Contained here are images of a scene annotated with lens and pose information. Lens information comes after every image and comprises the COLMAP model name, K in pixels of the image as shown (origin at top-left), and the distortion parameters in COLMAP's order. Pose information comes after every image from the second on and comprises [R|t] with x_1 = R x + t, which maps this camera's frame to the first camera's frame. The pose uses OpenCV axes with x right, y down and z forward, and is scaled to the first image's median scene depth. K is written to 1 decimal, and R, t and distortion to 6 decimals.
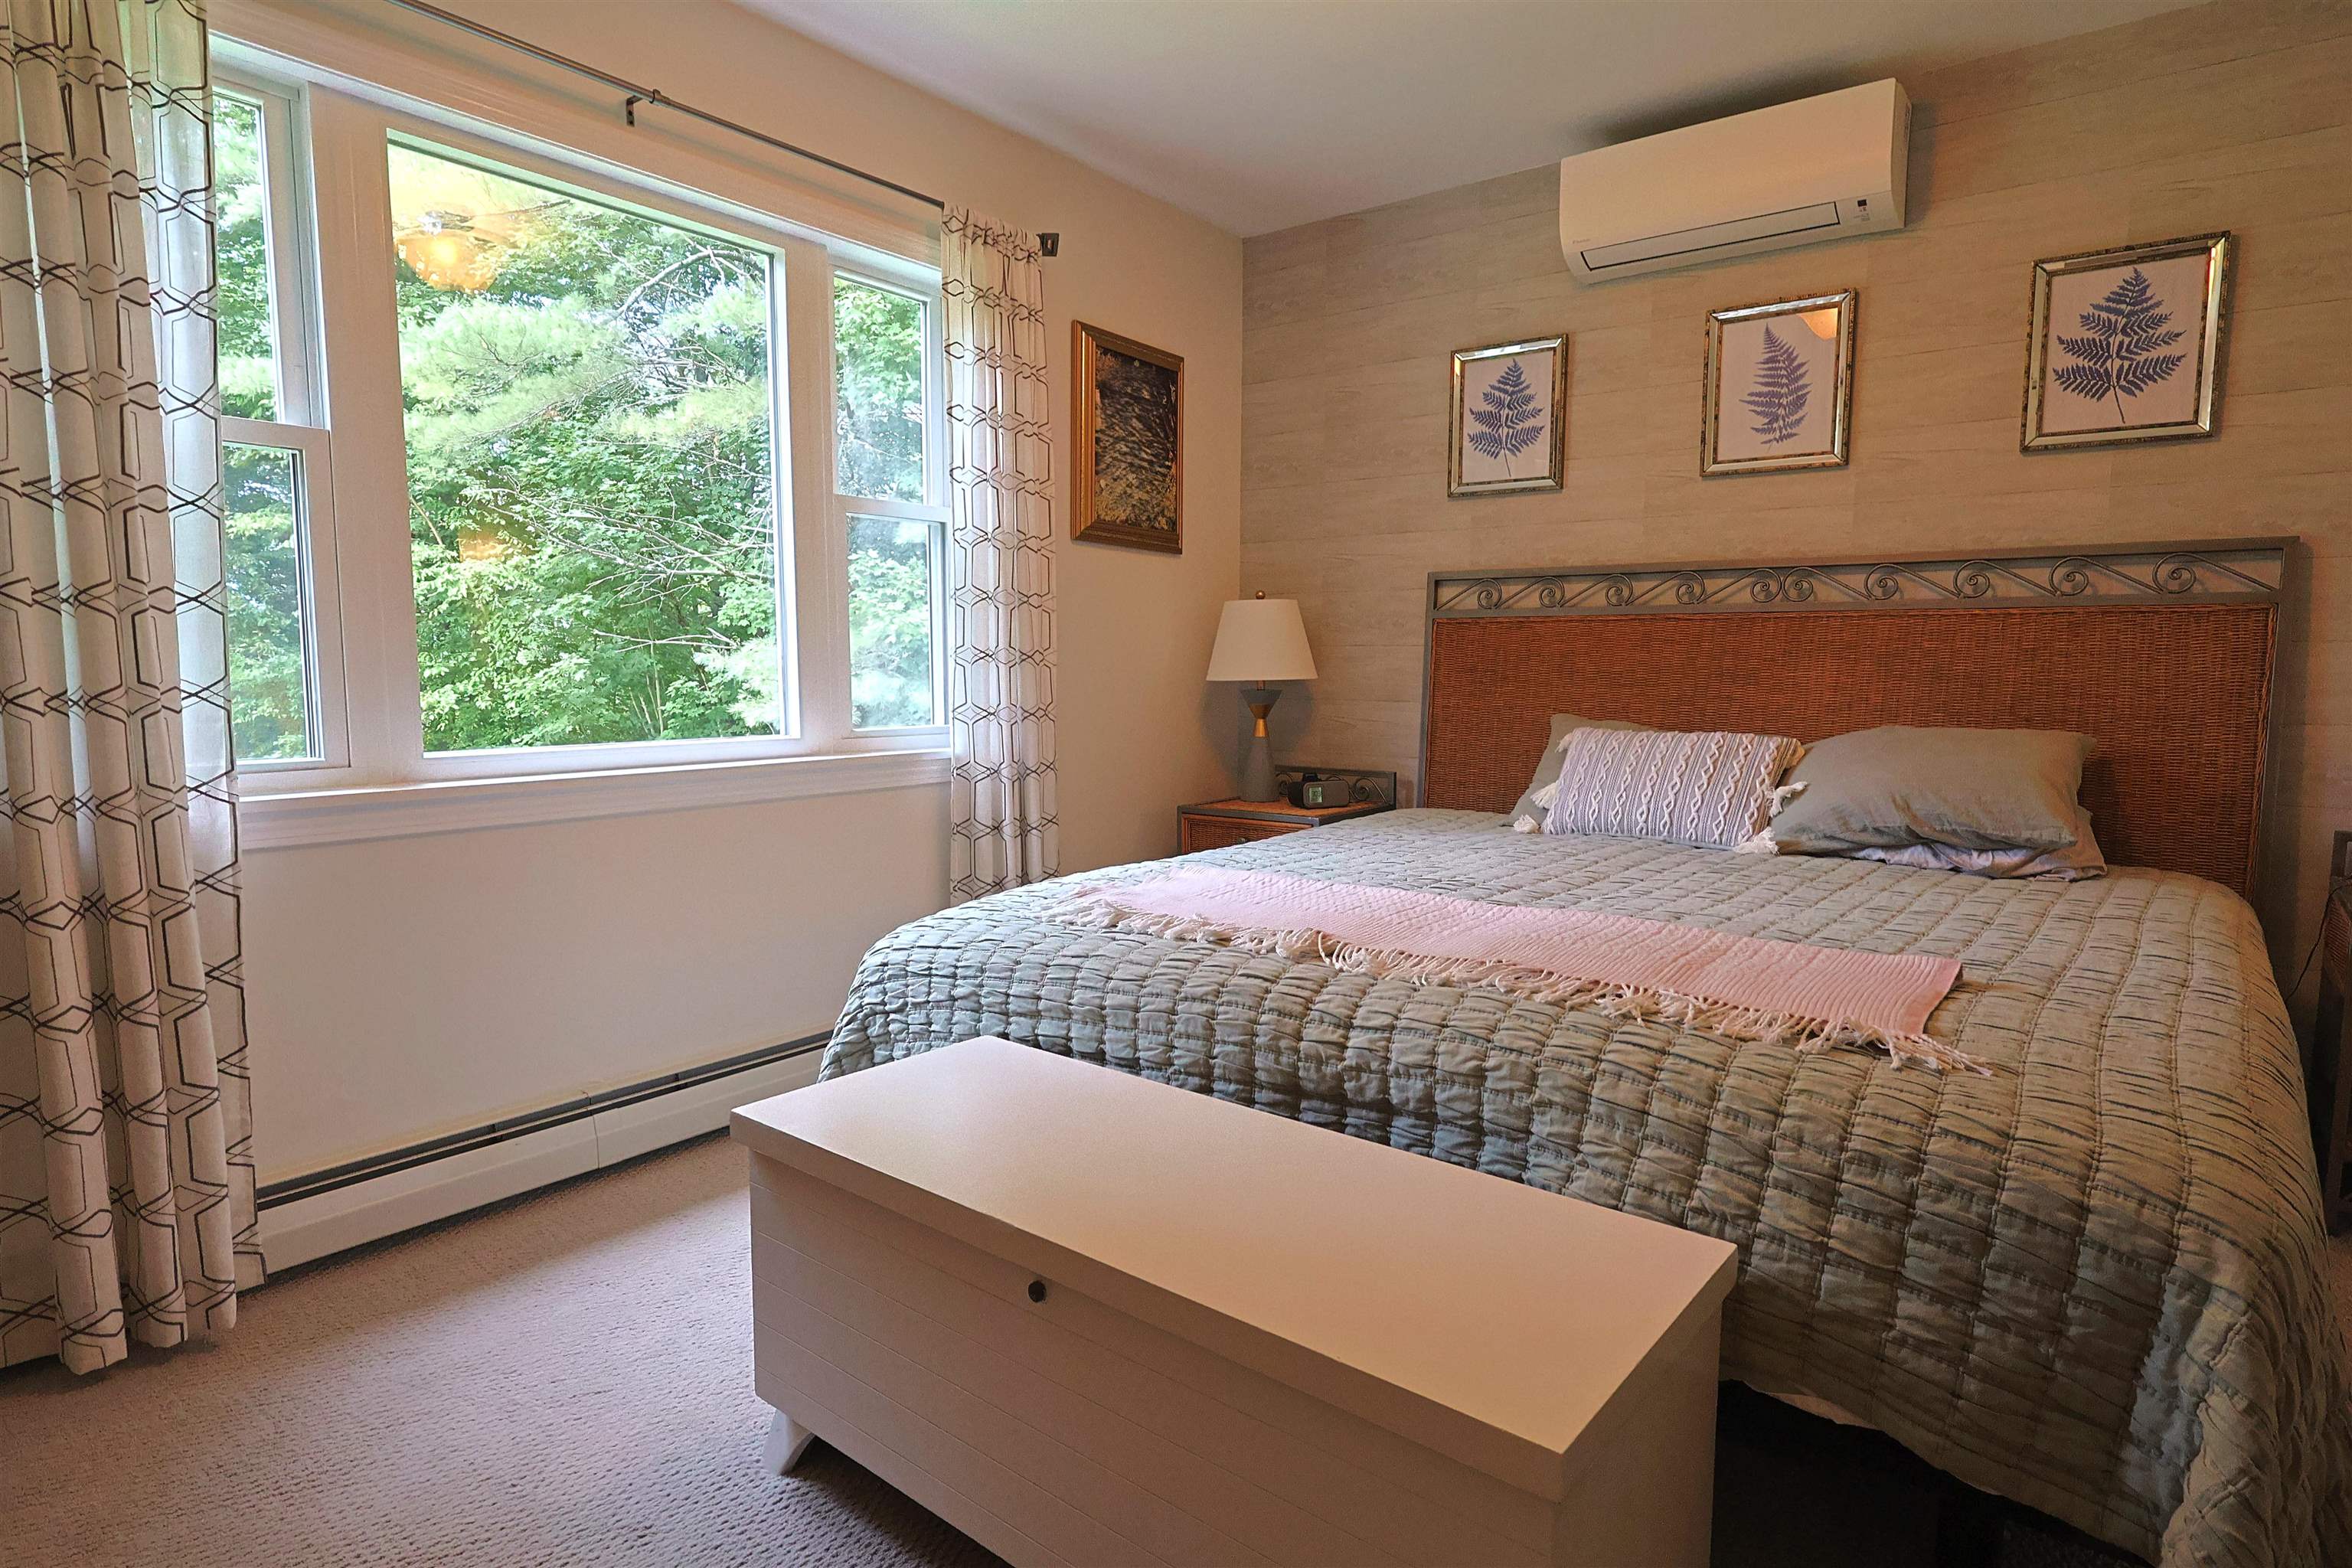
lens RADIAL K [[1235.4, 0, 1176.0], [0, 1235.4, 784.0], [0, 0, 1]] dist [0.001338, 0.001560]
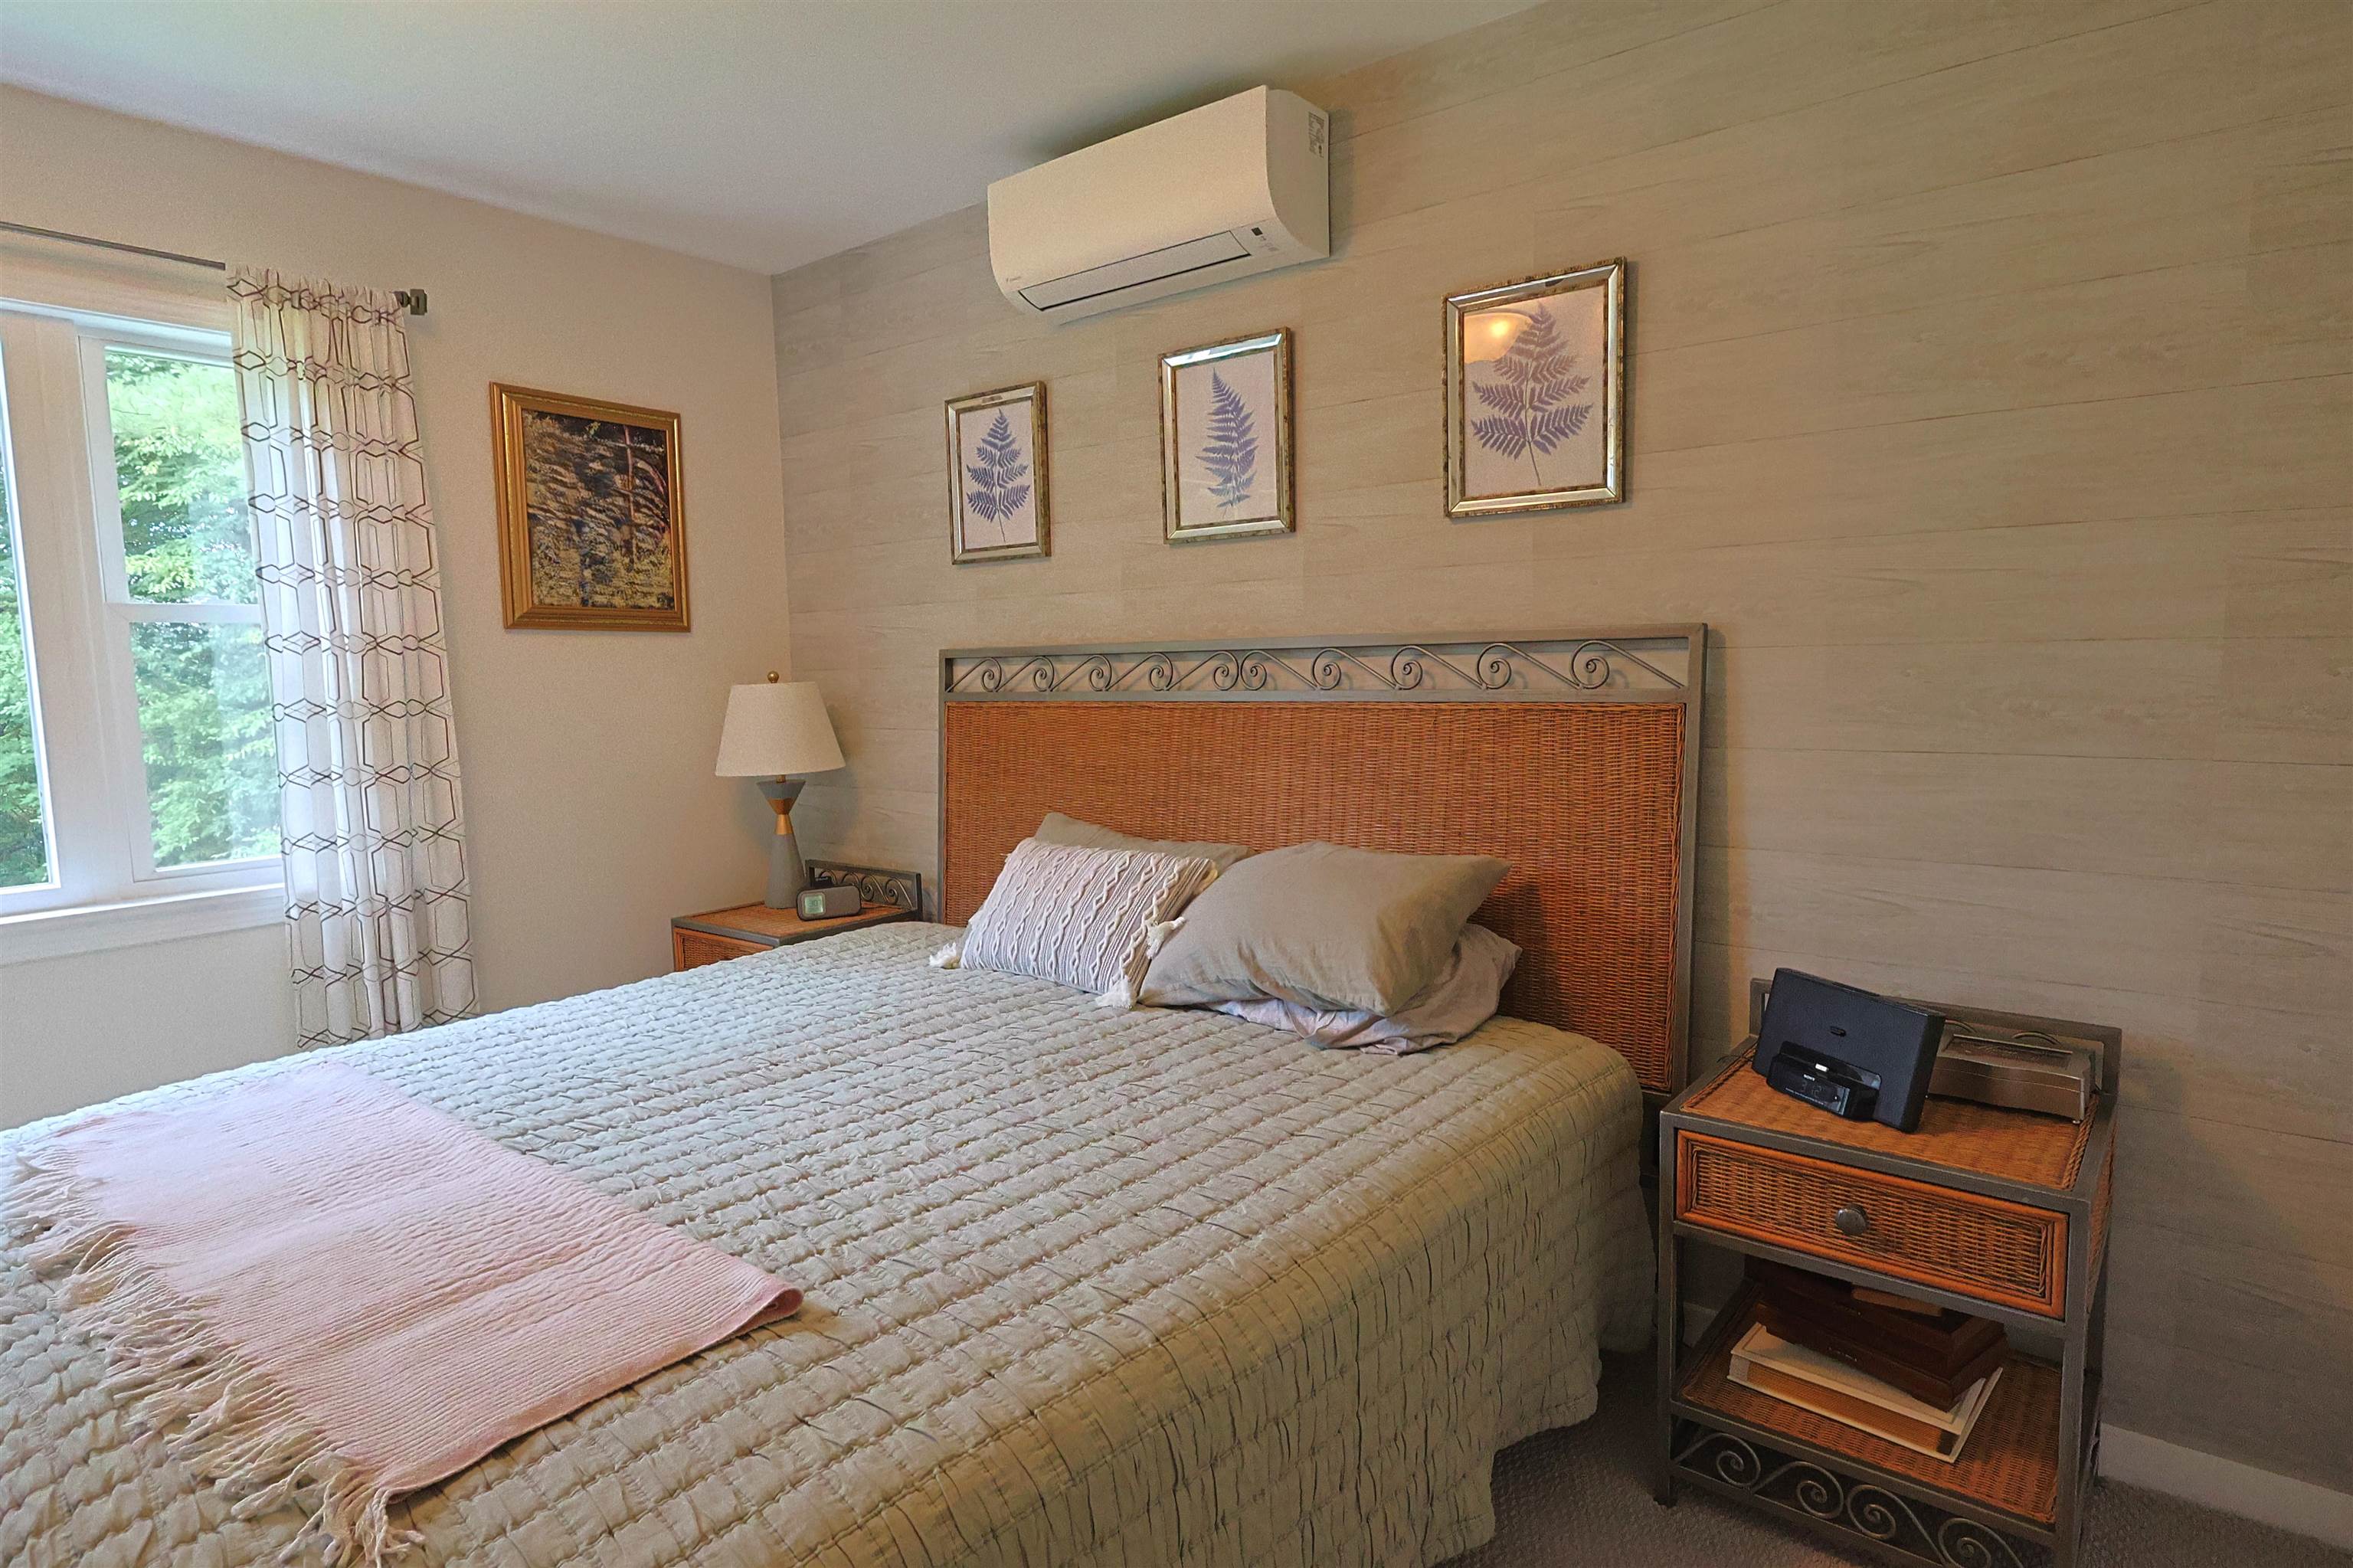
lens RADIAL K [[1254.8, 0, 1176.5], [0, 1254.8, 784.0], [0, 0, 1]] dist [0.002642, 0.001053]
pose [[0.999445, -0.025587, -0.021326, 0.458871], [0.025549, 0.999671, -0.002058, -0.080333], [0.021372, 0.001512, 0.999770, 0.121562]]
